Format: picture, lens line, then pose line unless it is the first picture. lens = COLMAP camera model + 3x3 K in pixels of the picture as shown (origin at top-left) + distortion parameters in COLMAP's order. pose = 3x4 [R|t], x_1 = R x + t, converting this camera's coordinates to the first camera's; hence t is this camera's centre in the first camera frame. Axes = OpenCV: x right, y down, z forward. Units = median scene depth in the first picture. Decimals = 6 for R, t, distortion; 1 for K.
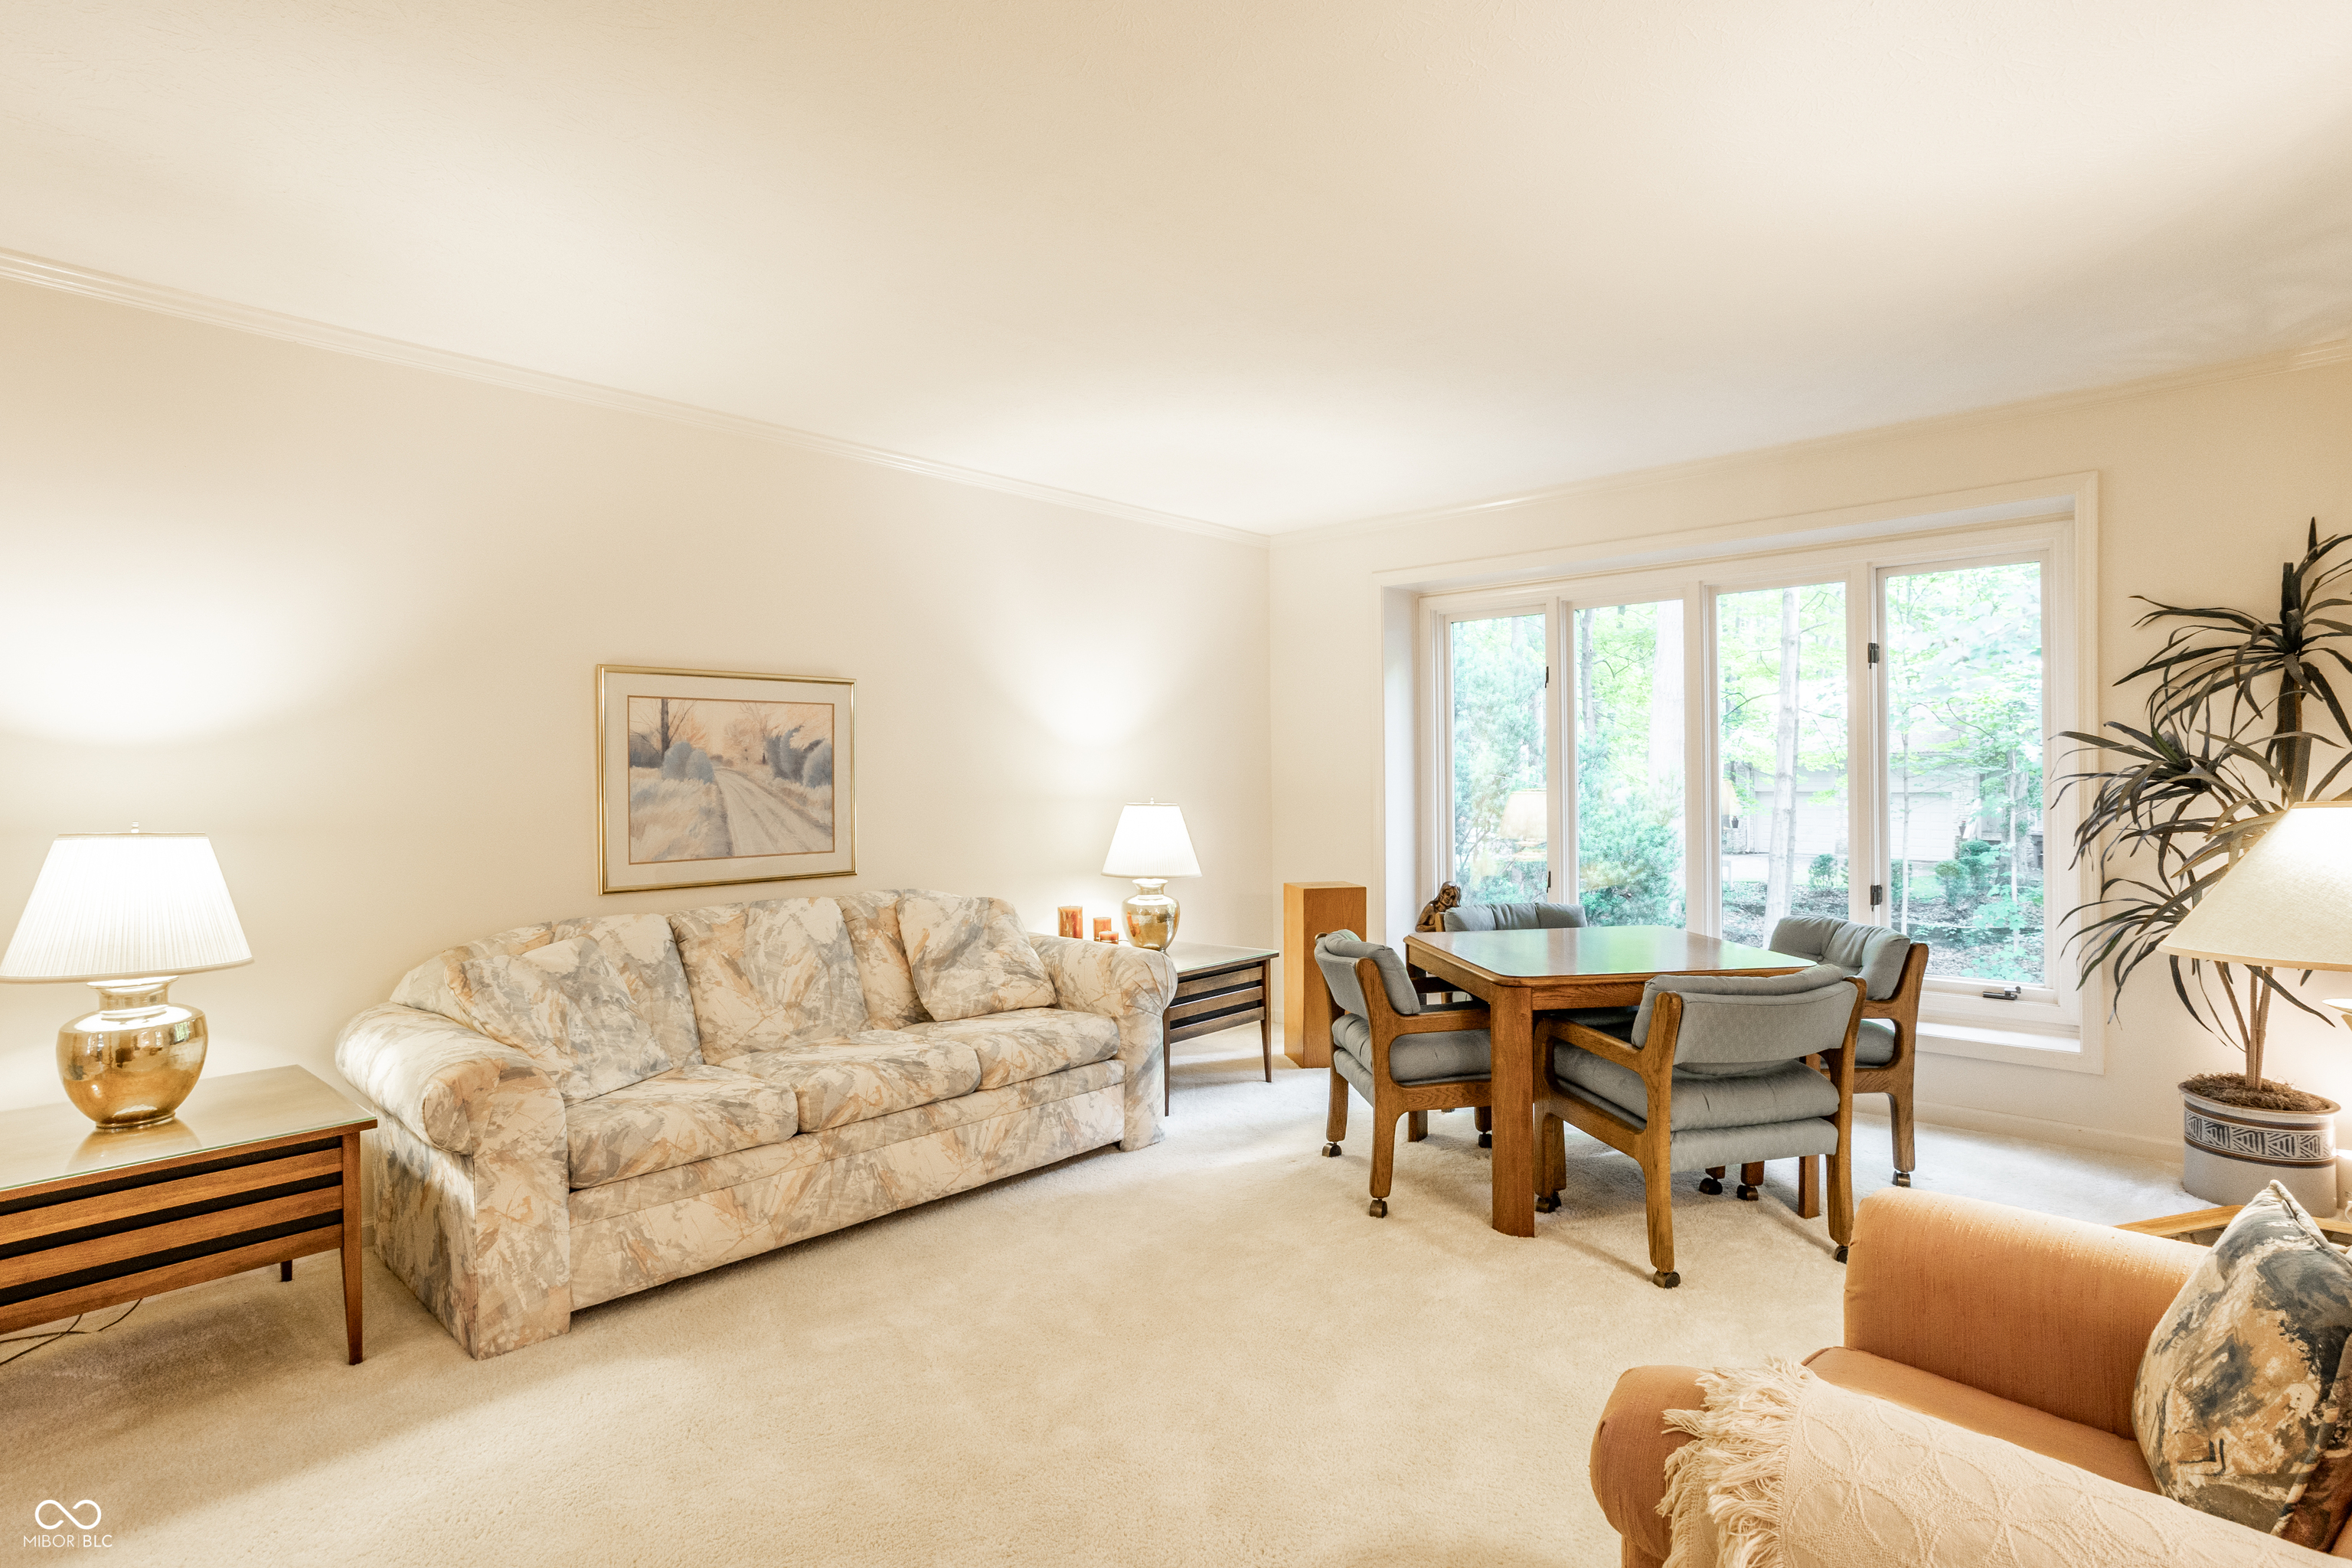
lens RADIAL K [[1145.5, 0, 1185.5], [0, 1145.5, 745.9], [0, 0, 1]] dist [-0.043733, 0.027216]
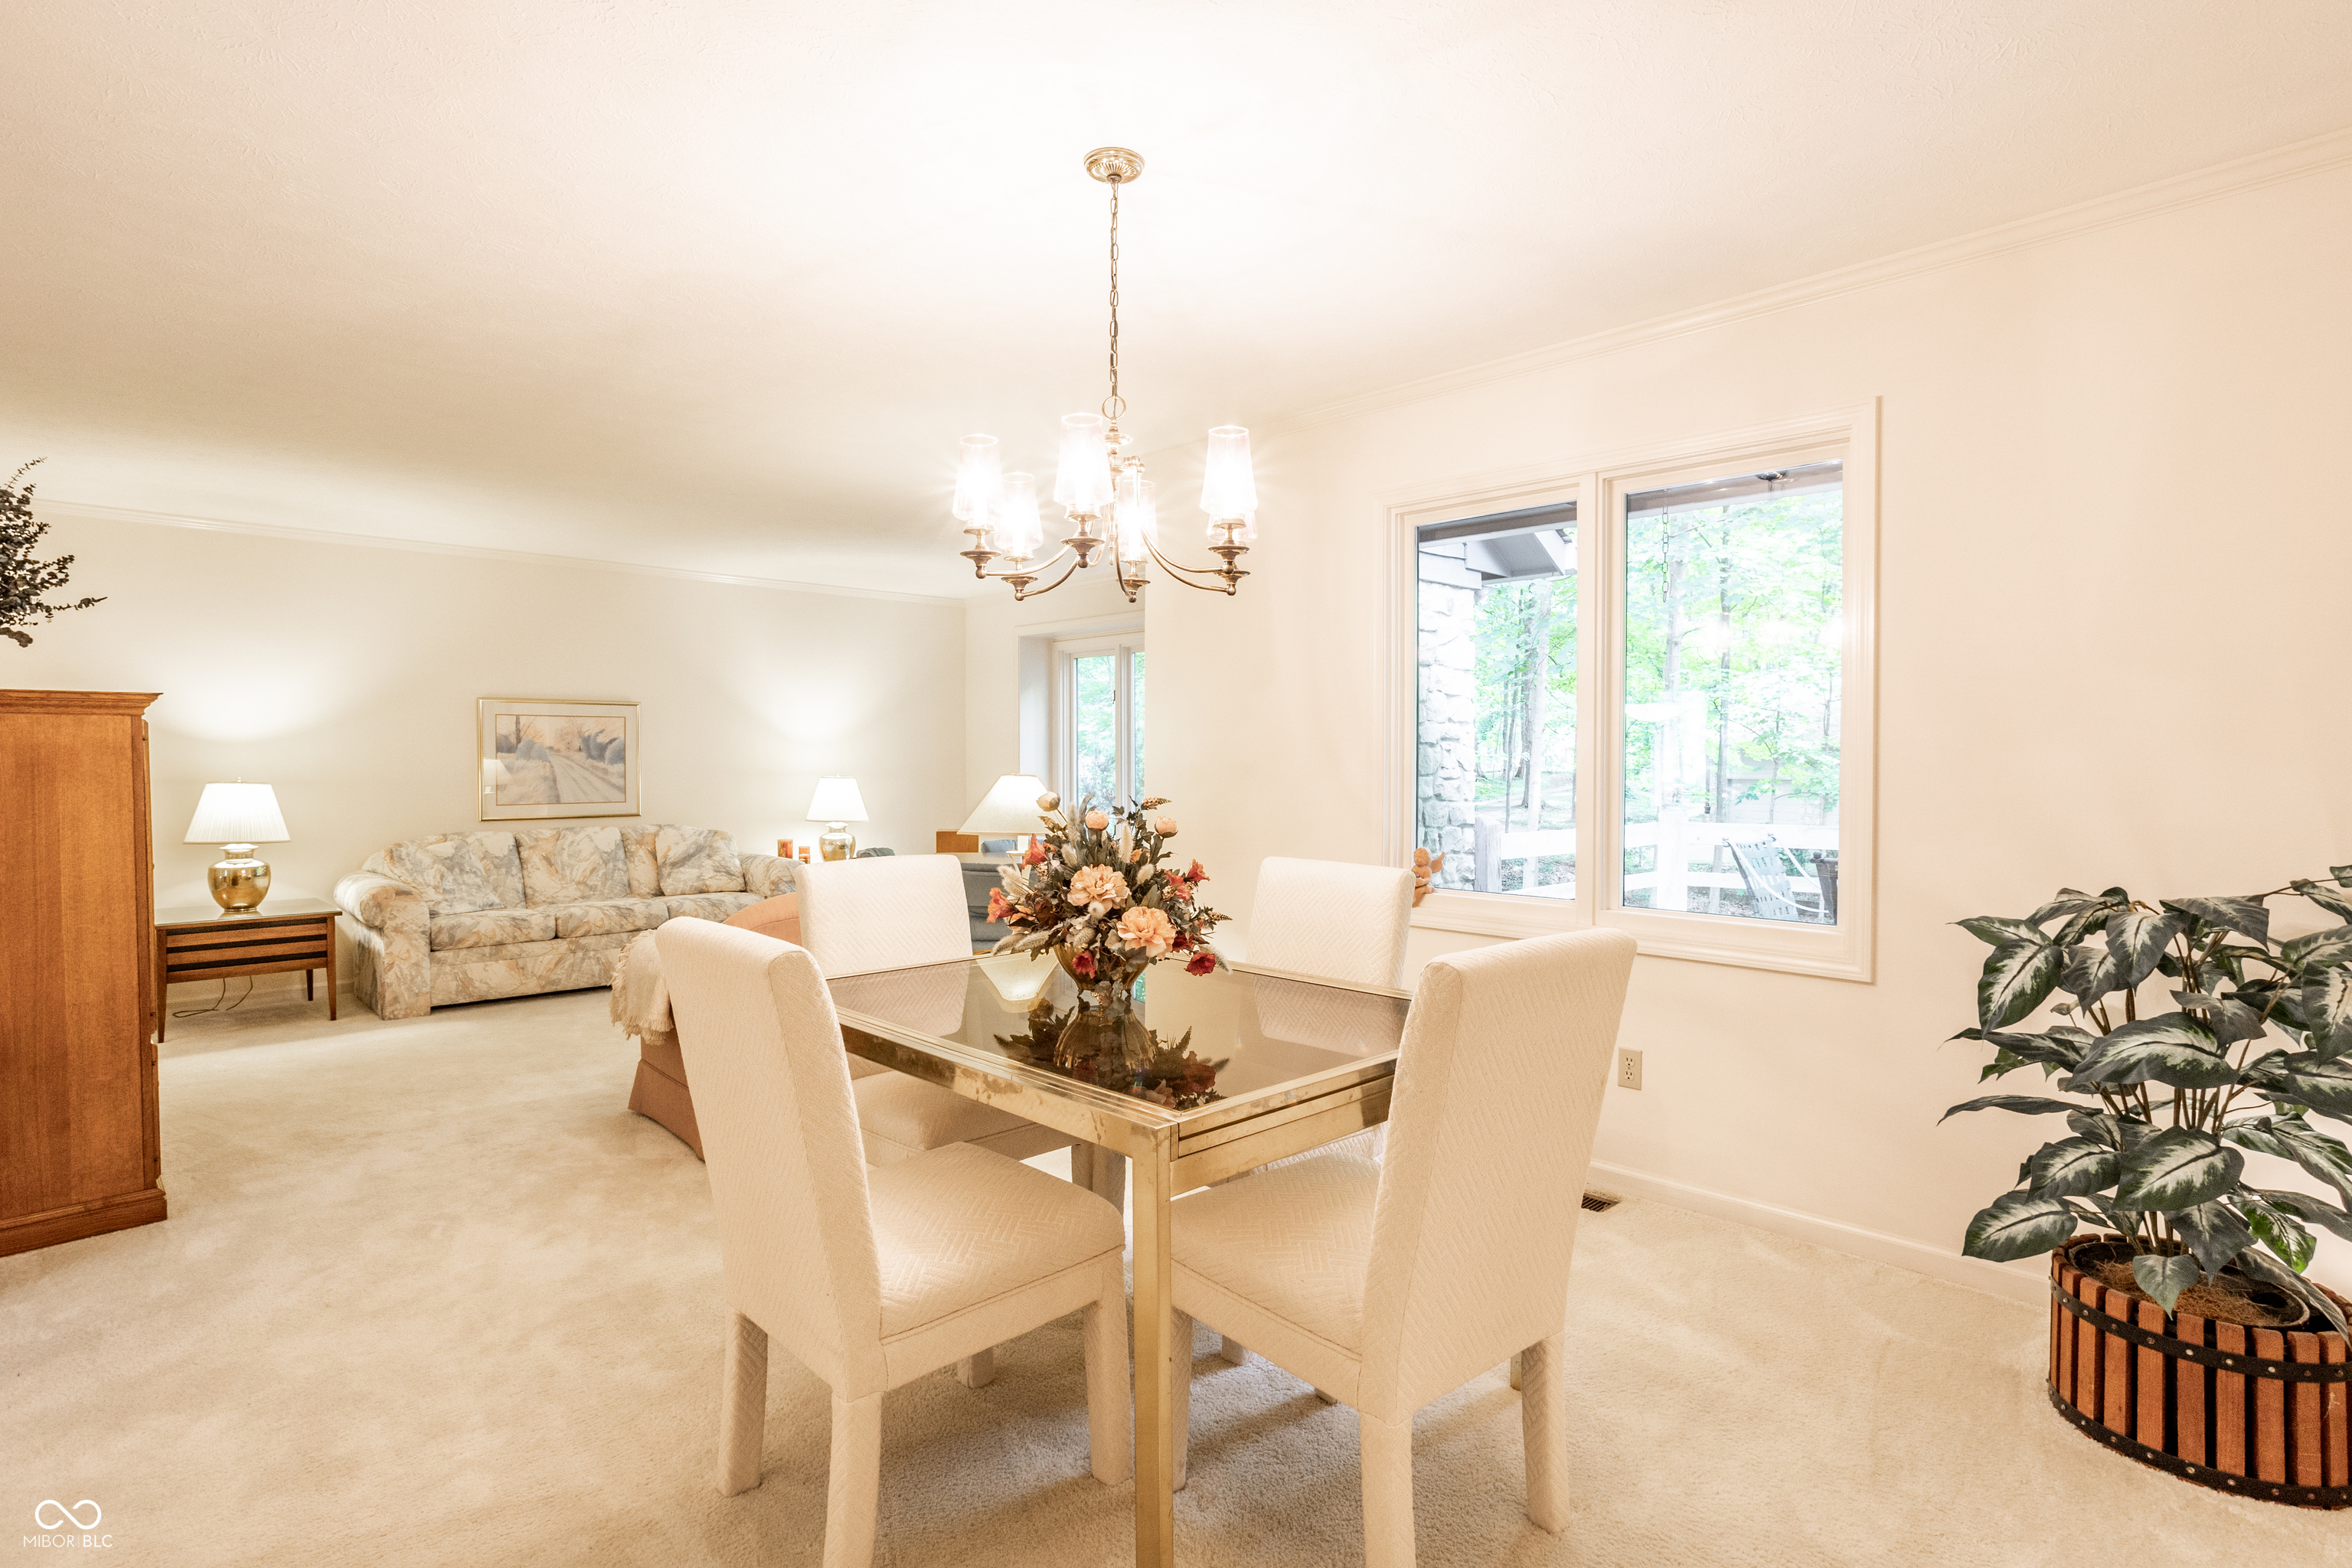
lens RADIAL K [[1145.5, 0, 1185.5], [0, 1145.5, 745.9], [0, 0, 1]] dist [-0.043733, 0.027216]
pose [[0.997854, 0.005596, -0.065235, 0.802911], [-0.004760, 0.999905, 0.012969, -0.023223], [0.065301, -0.012630, 0.997786, -0.817148]]
